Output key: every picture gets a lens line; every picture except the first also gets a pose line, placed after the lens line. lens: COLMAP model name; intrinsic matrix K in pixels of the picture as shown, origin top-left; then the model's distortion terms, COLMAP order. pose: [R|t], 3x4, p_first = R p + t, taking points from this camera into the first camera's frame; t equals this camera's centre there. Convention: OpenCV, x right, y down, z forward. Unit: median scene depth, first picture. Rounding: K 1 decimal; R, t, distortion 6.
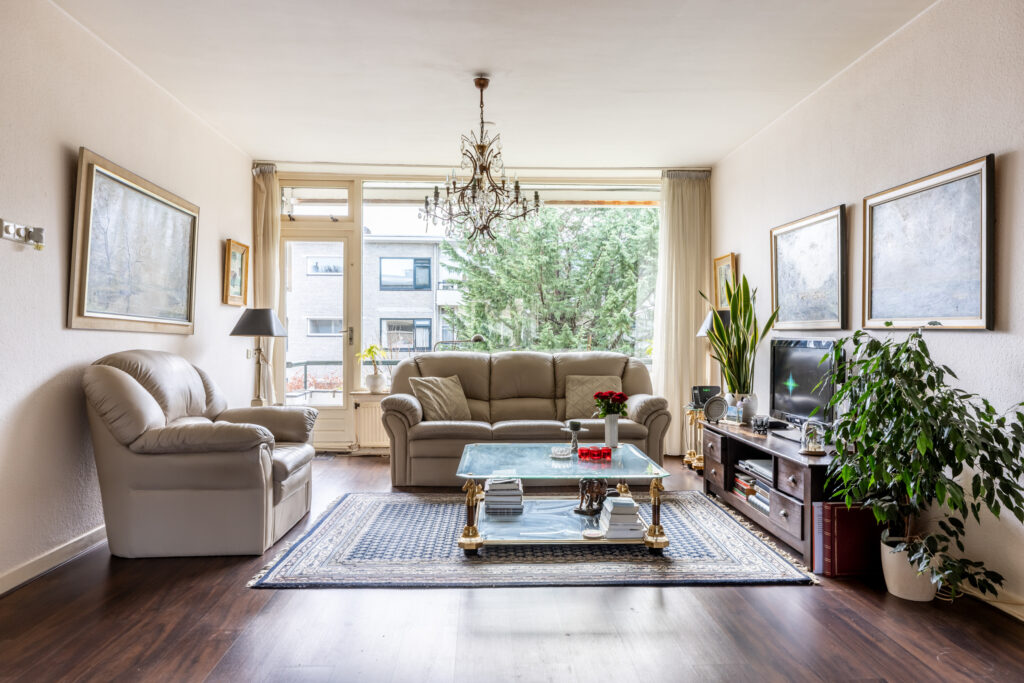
lens RADIAL K [[684.1, 0, 516.3], [0, 684.1, 338.1], [0, 0, 1]] dist [0.009368, 0.001363]
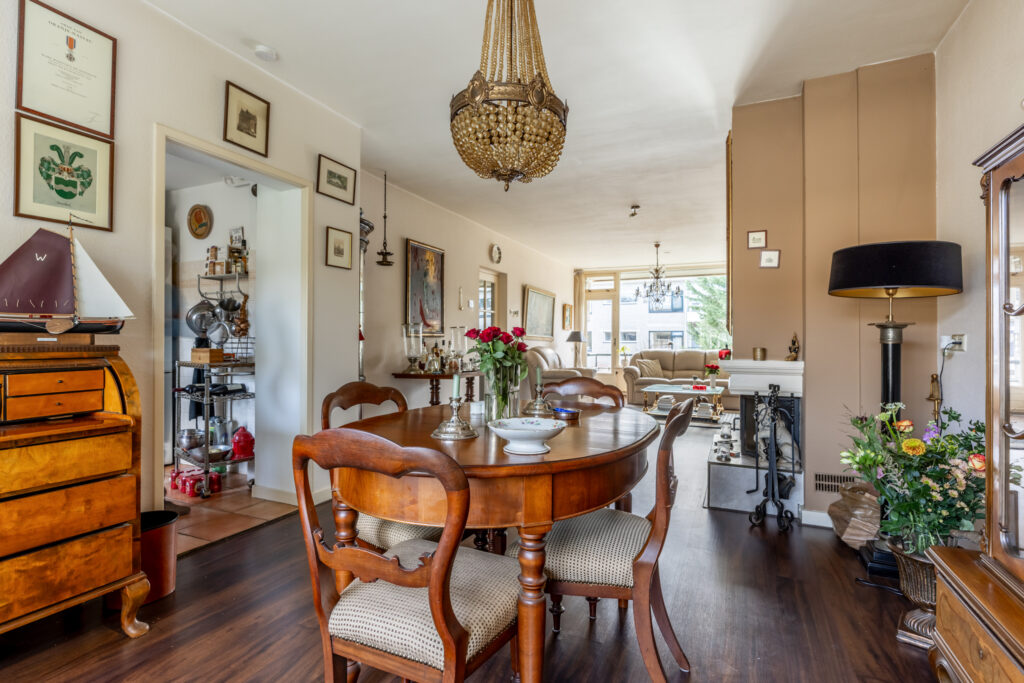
lens RADIAL K [[495.4, 0, 515.6], [0, 495.4, 340.0], [0, 0, 1]] dist [-0.000641, 0.000001]
pose [[0.888315, 0.000759, -0.459235, 0.253971], [-0.004552, 0.999964, -0.007152, 0.004244], [0.459213, 0.008444, 0.888286, -0.696504]]
